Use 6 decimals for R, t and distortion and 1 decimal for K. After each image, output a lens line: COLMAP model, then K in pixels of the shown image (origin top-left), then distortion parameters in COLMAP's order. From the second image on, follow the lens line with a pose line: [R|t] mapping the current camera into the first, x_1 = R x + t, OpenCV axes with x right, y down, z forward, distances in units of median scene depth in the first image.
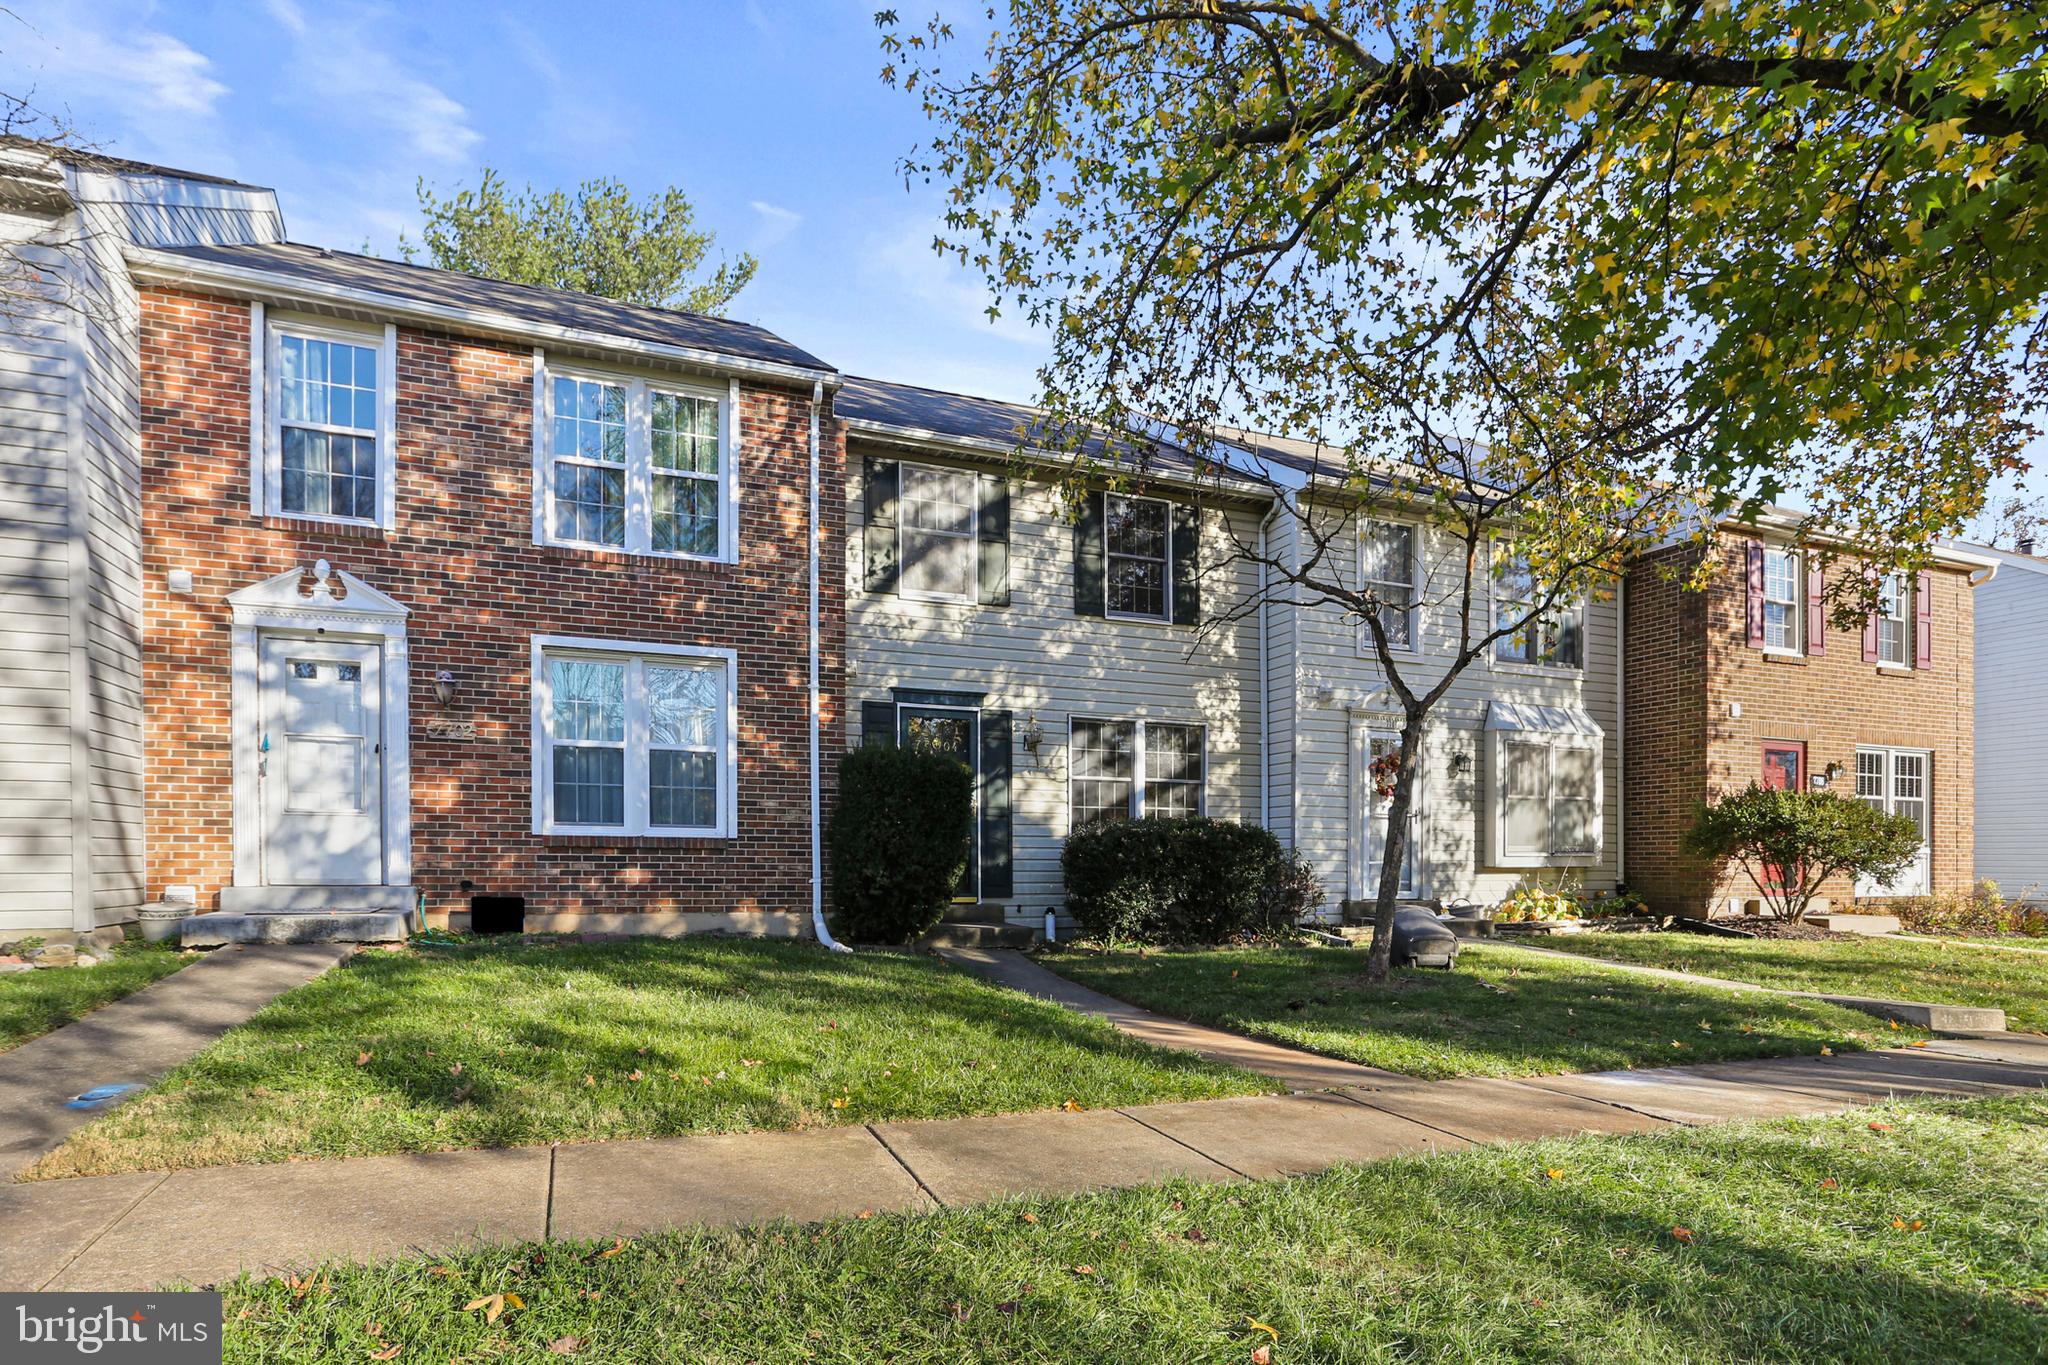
lens RADIAL K [[1025.2, 0, 1024.1], [0, 1025.2, 721.3], [0, 0, 1]] dist [-0.057361, 0.033315]
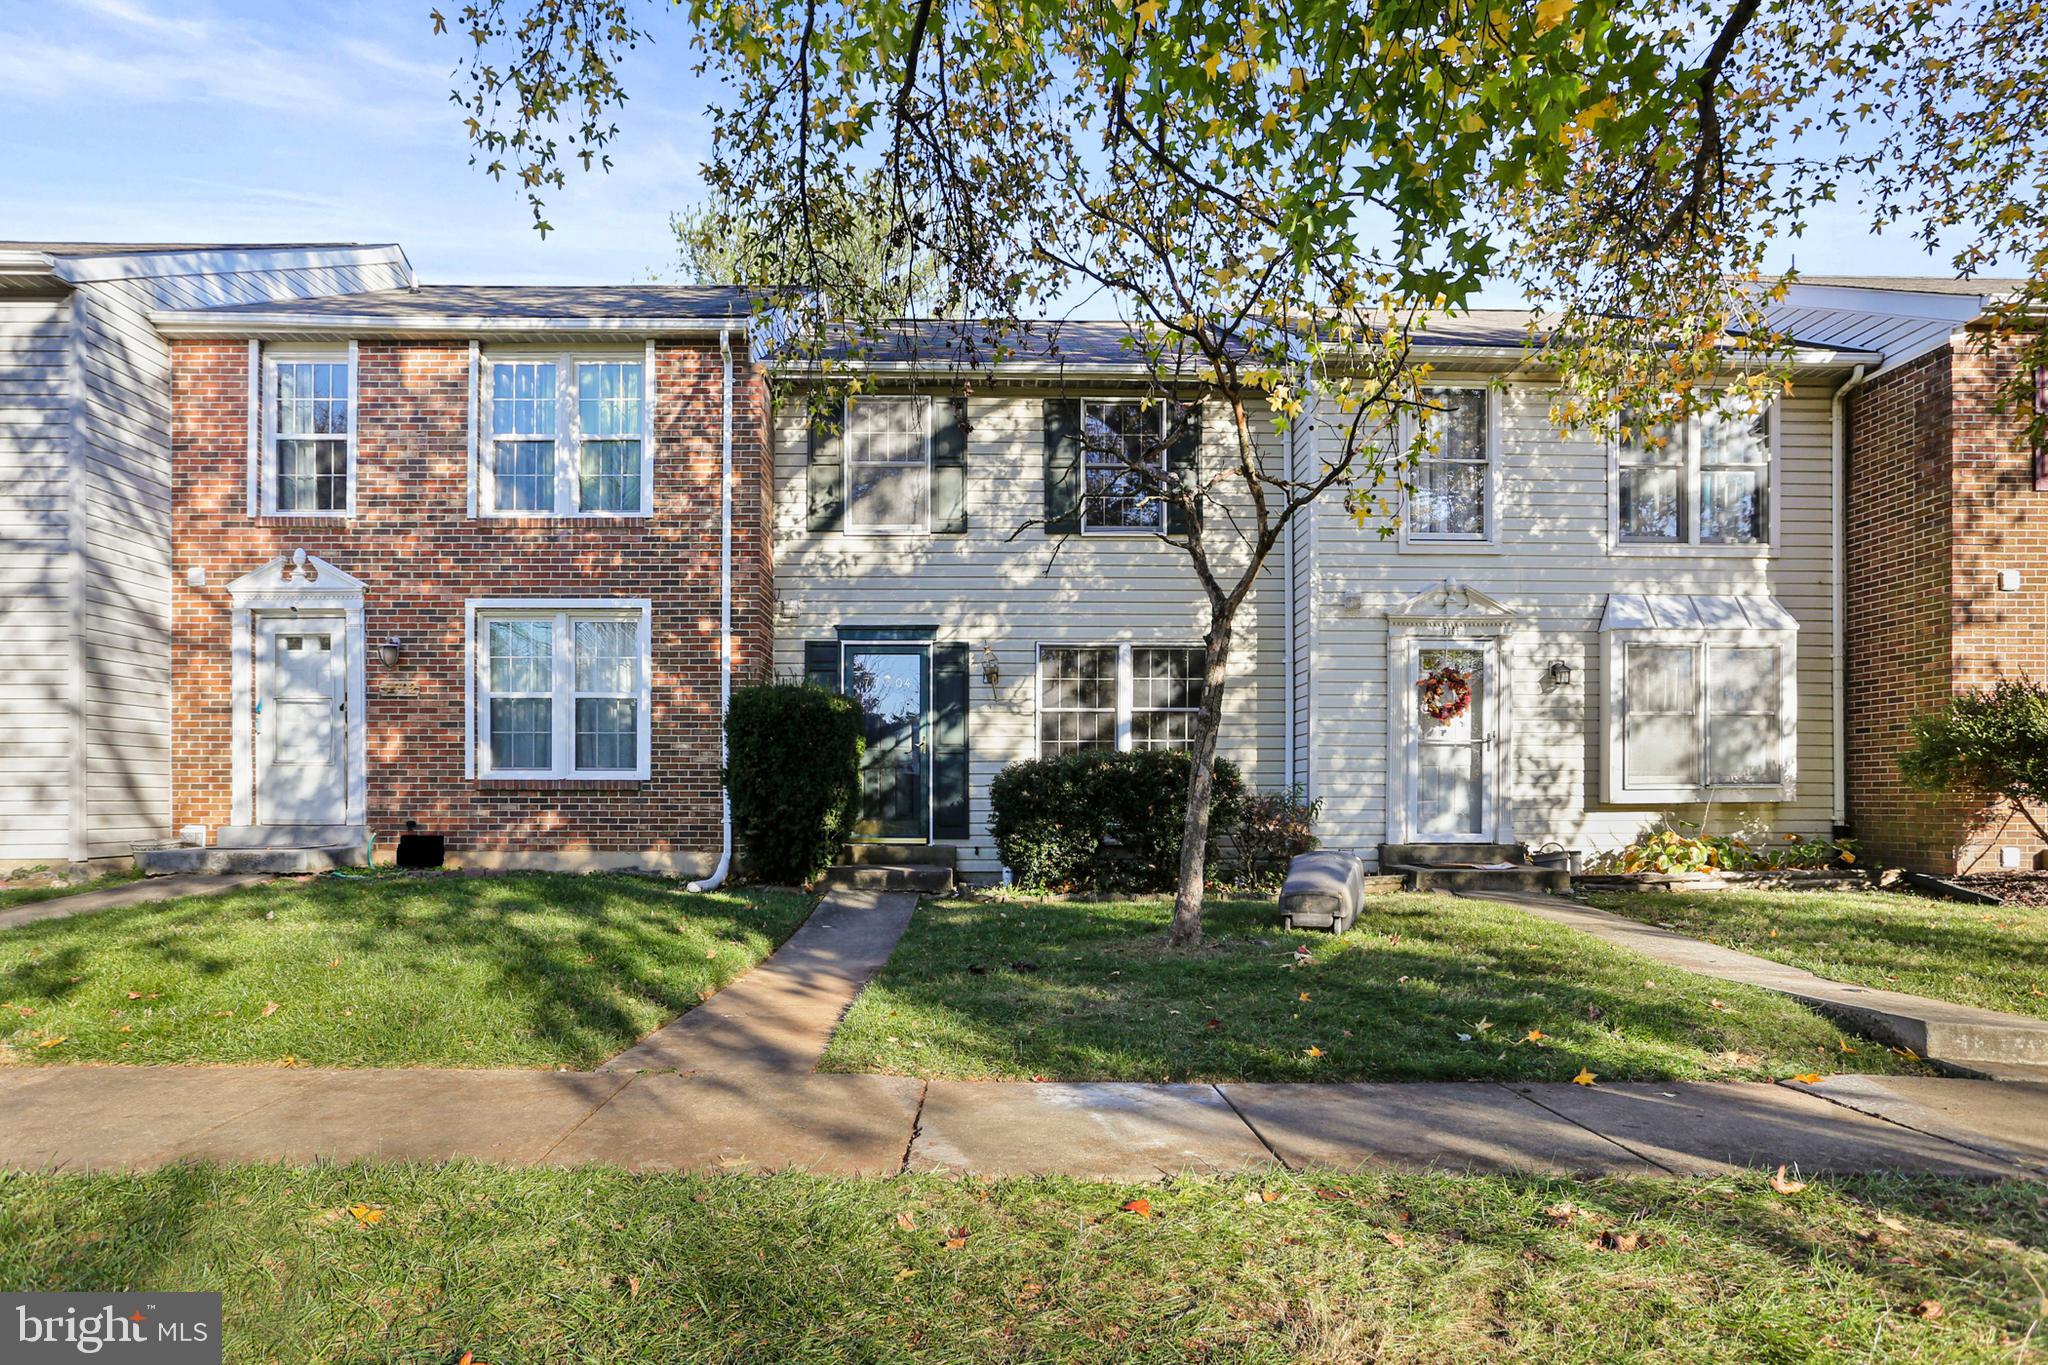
lens RADIAL K [[1016.1, 0, 1014.1], [0, 1016.1, 668.8], [0, 0, 1]] dist [-0.054844, 0.032521]
pose [[0.940403, -0.051650, -0.336117, 0.397244], [0.052678, 0.998593, -0.006064, 0.025782], [0.335957, -0.012004, 0.941801, 0.149603]]
